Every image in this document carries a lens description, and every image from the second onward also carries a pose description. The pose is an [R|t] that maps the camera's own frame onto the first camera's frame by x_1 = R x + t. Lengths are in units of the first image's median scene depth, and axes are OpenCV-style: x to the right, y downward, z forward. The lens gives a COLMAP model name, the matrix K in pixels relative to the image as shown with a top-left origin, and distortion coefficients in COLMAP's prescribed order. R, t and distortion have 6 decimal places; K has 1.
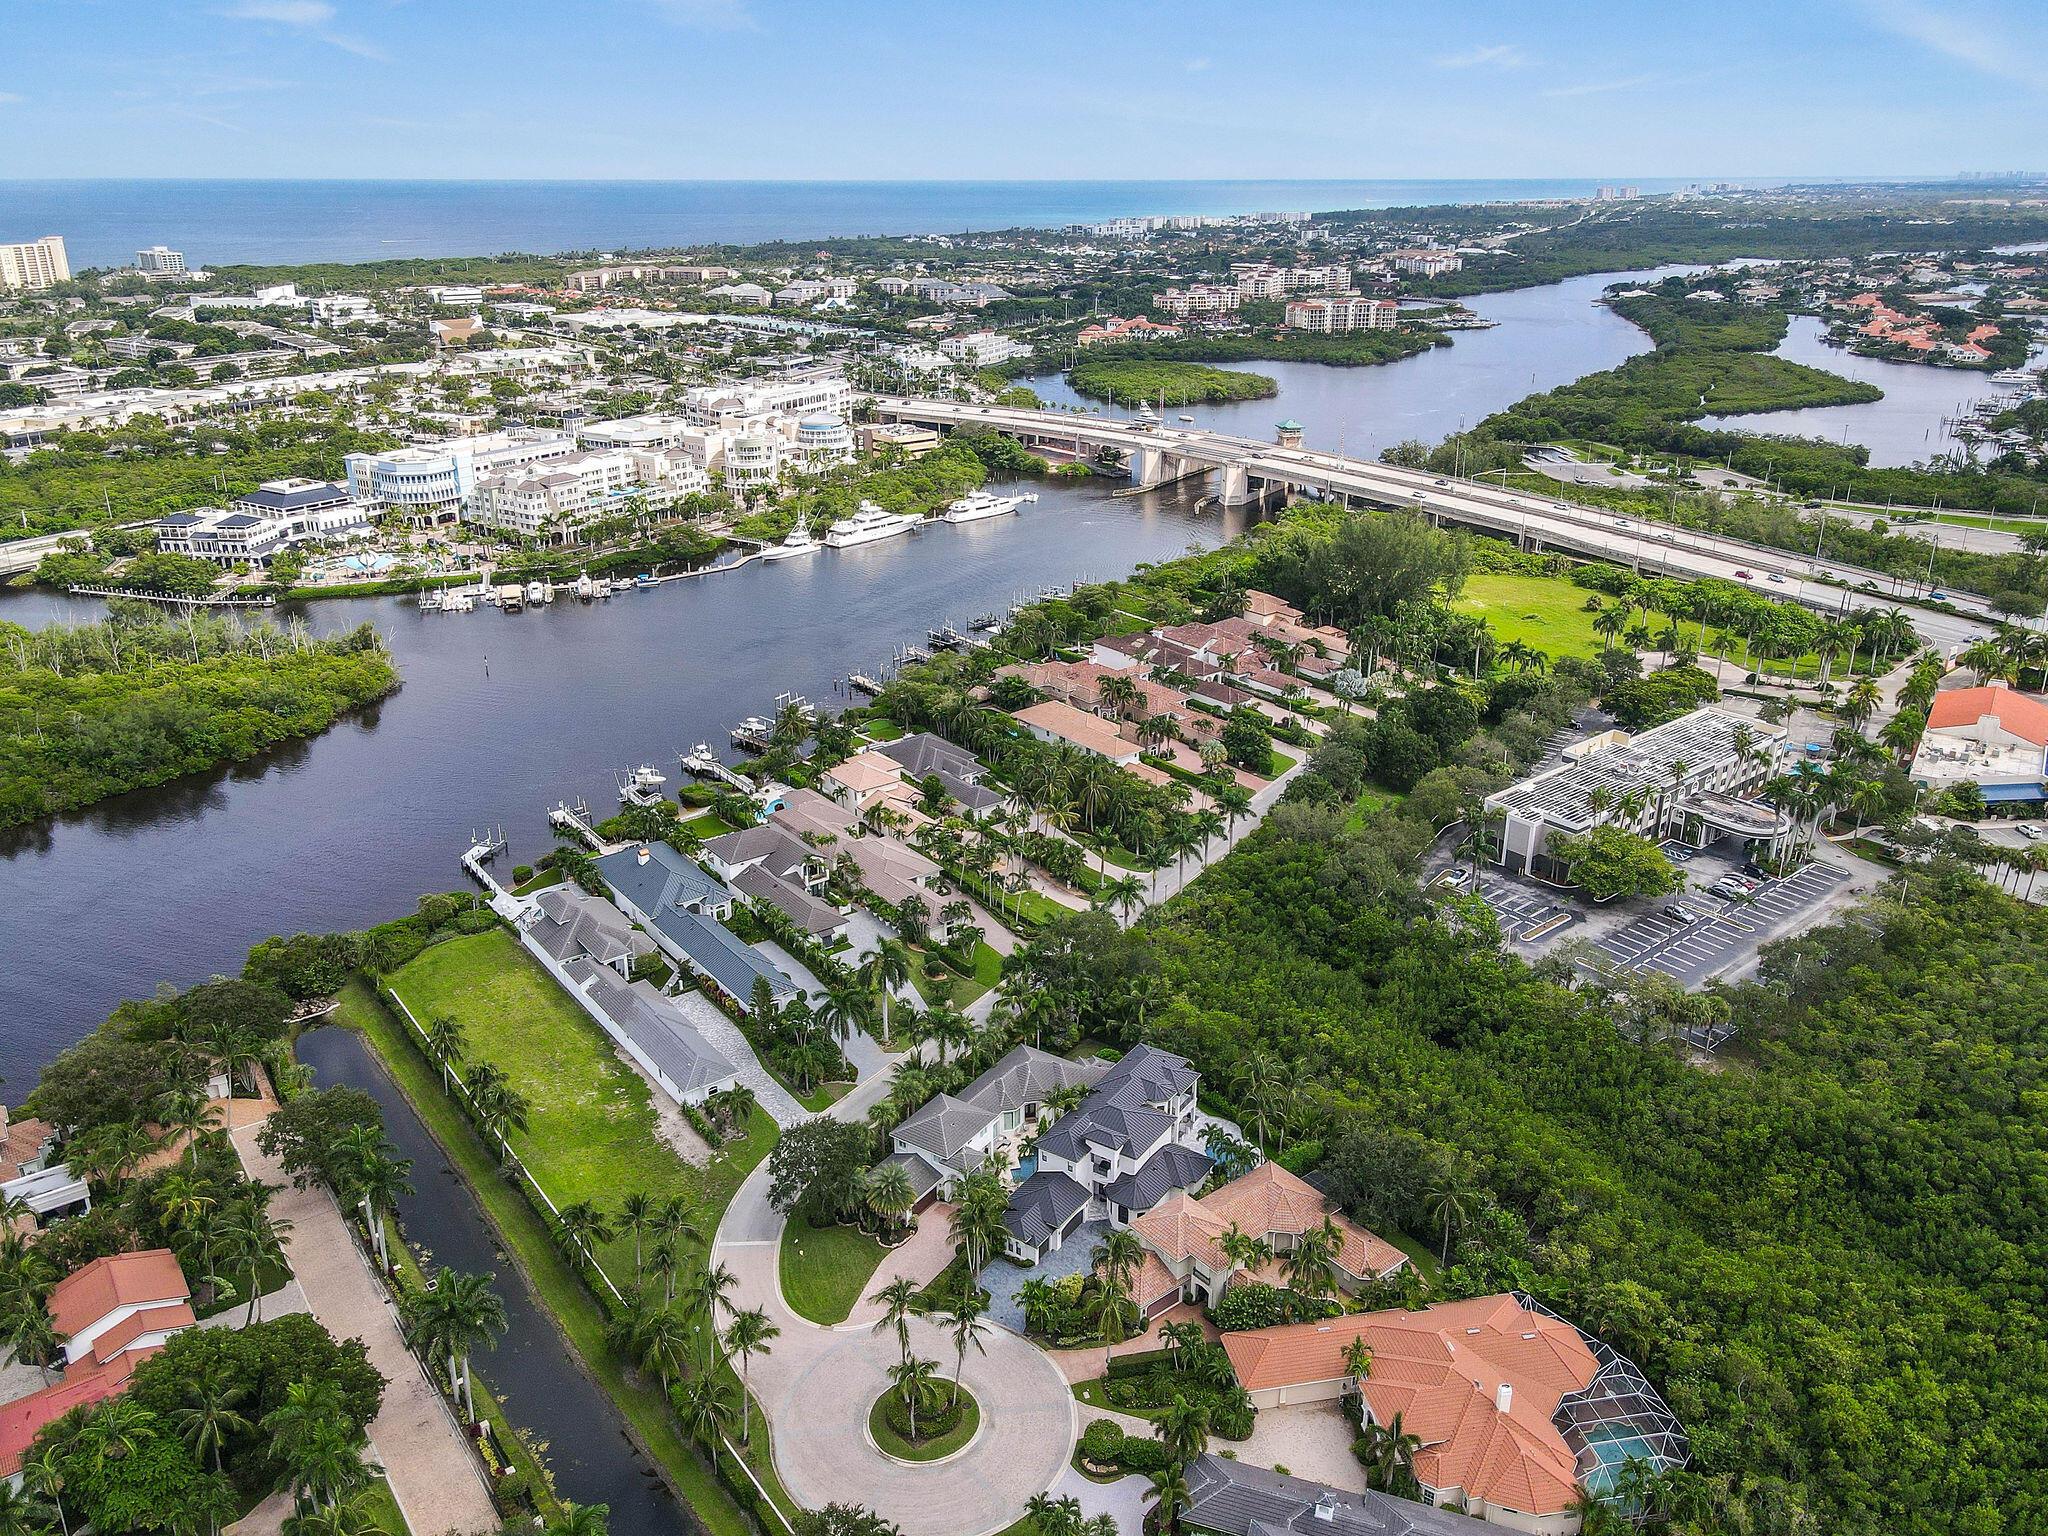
lens RADIAL K [[1514.4, 0, 1027.1], [0, 1514.4, 780.3], [0, 0, 1]] dist [0.012201, 0.025702]
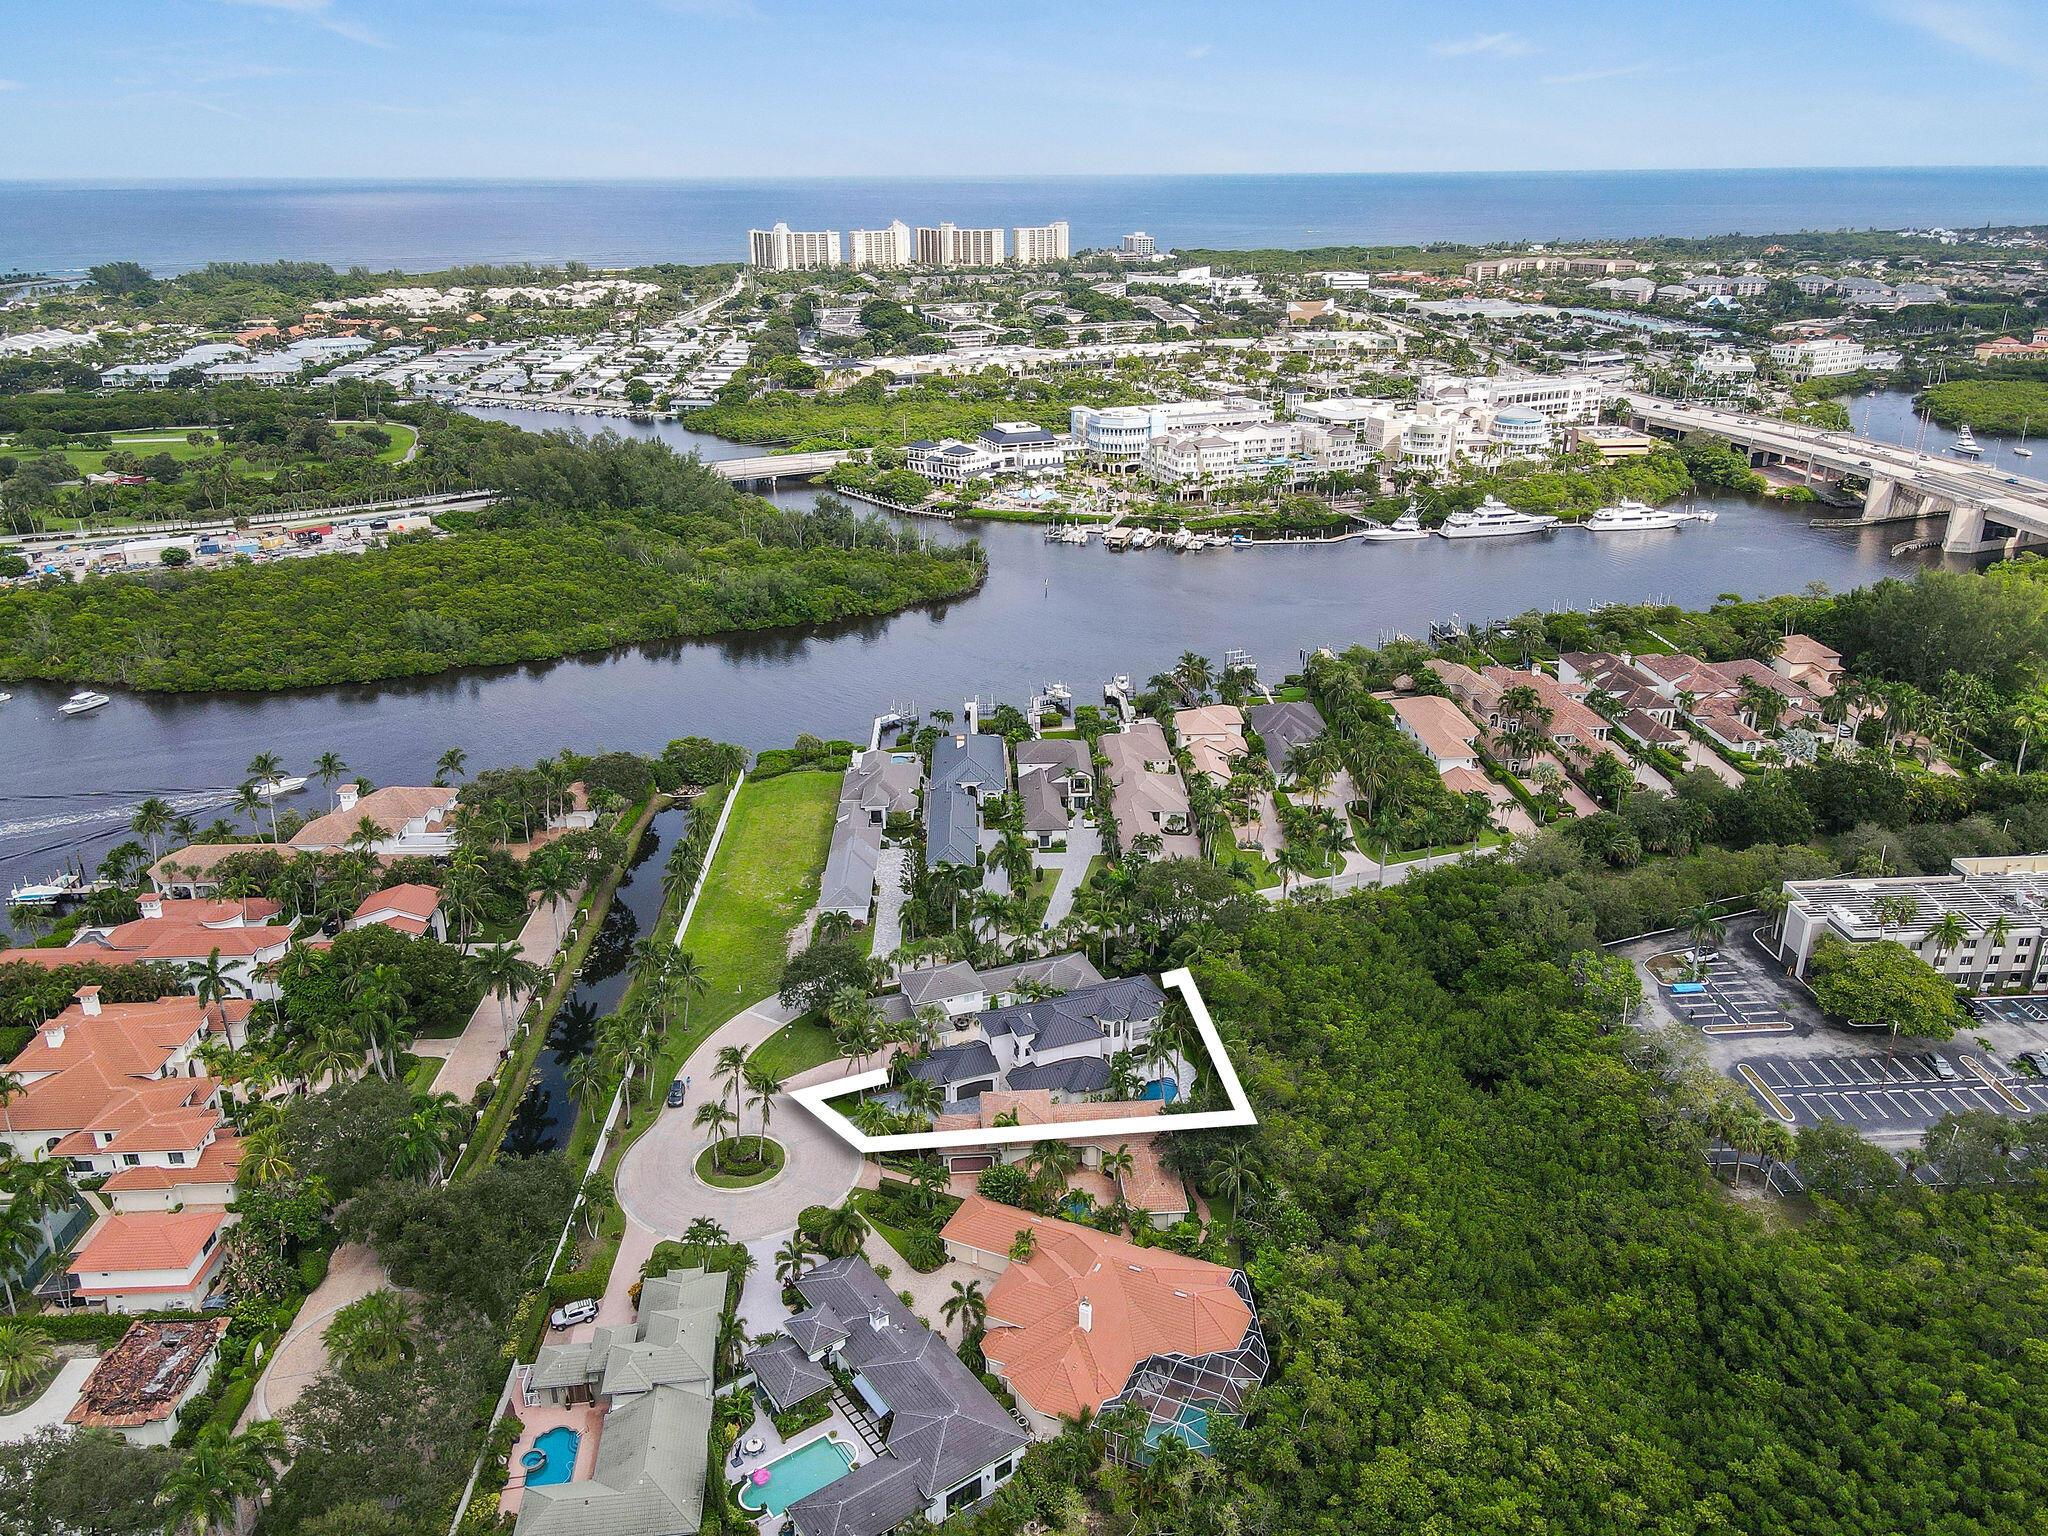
lens RADIAL K [[1514.4, 0, 1014.1], [0, 1514.4, 768.1], [0, 0, 1]] dist [0.012201, 0.025702]
pose [[0.814549, 0.213600, -0.539337, 0.350176], [-0.214785, 0.974714, 0.061642, -0.009214], [0.538866, 0.065631, 0.839831, 0.027685]]
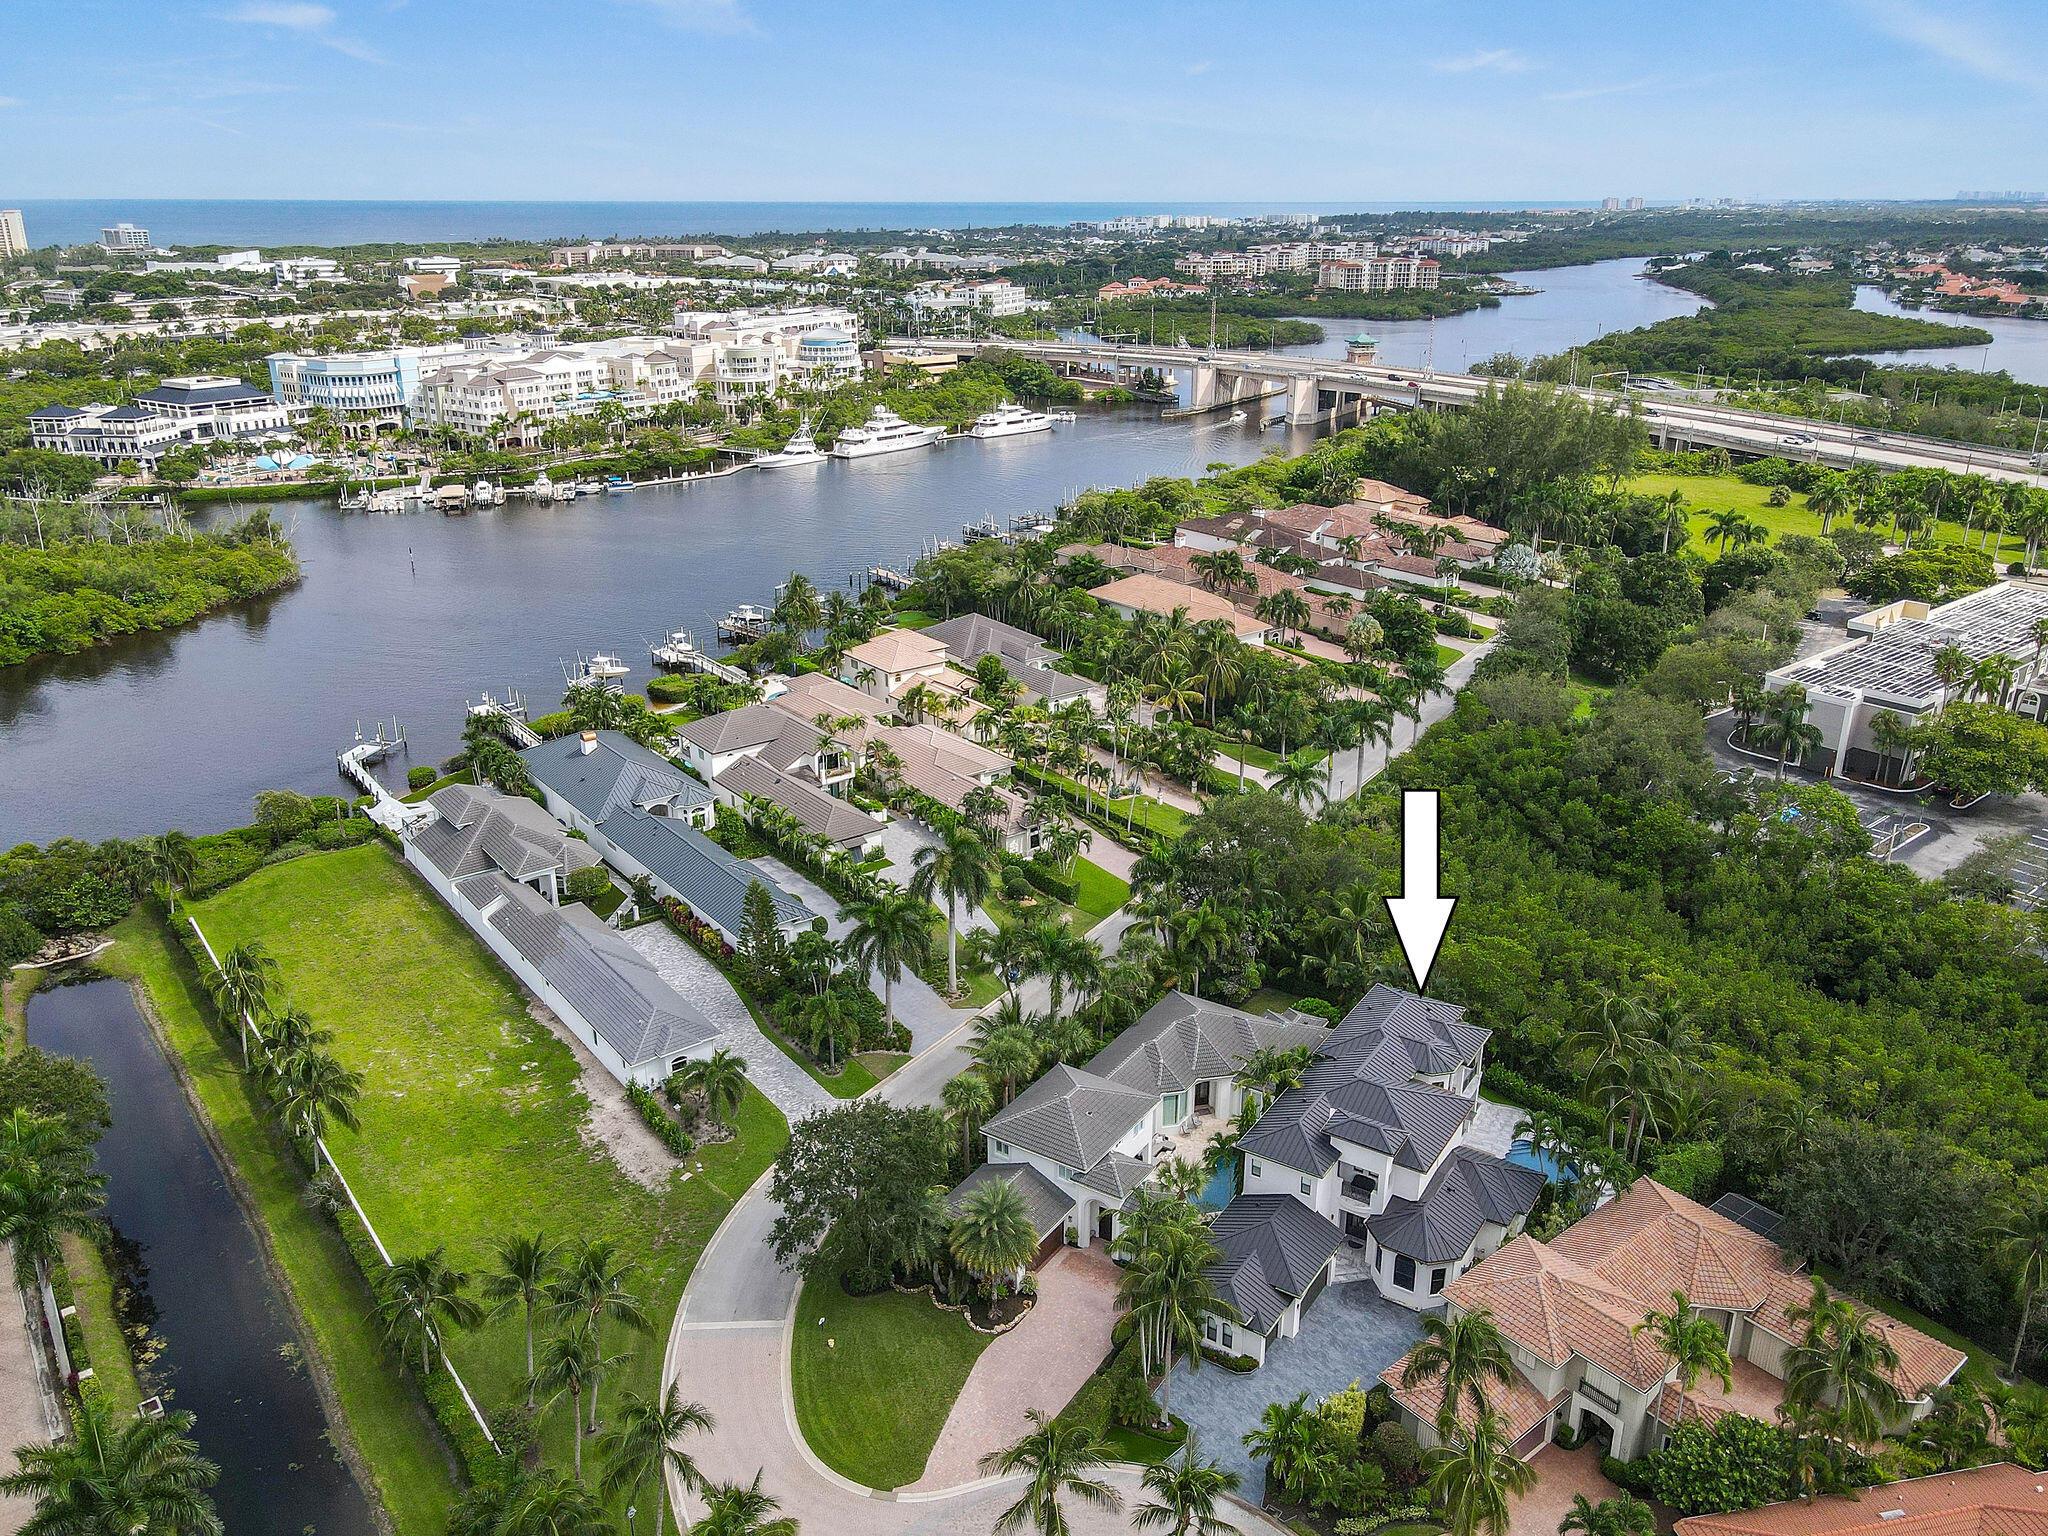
lens RADIAL K [[1514.4, 0, 1033.8], [0, 1514.4, 782.0], [0, 0, 1]] dist [0.012201, 0.025702]
pose [[0.999963, 0.001172, 0.008532, -0.044871], [-0.001051, 0.999899, -0.014194, 0.064754], [-0.008547, 0.014185, 0.999863, 0.249624]]
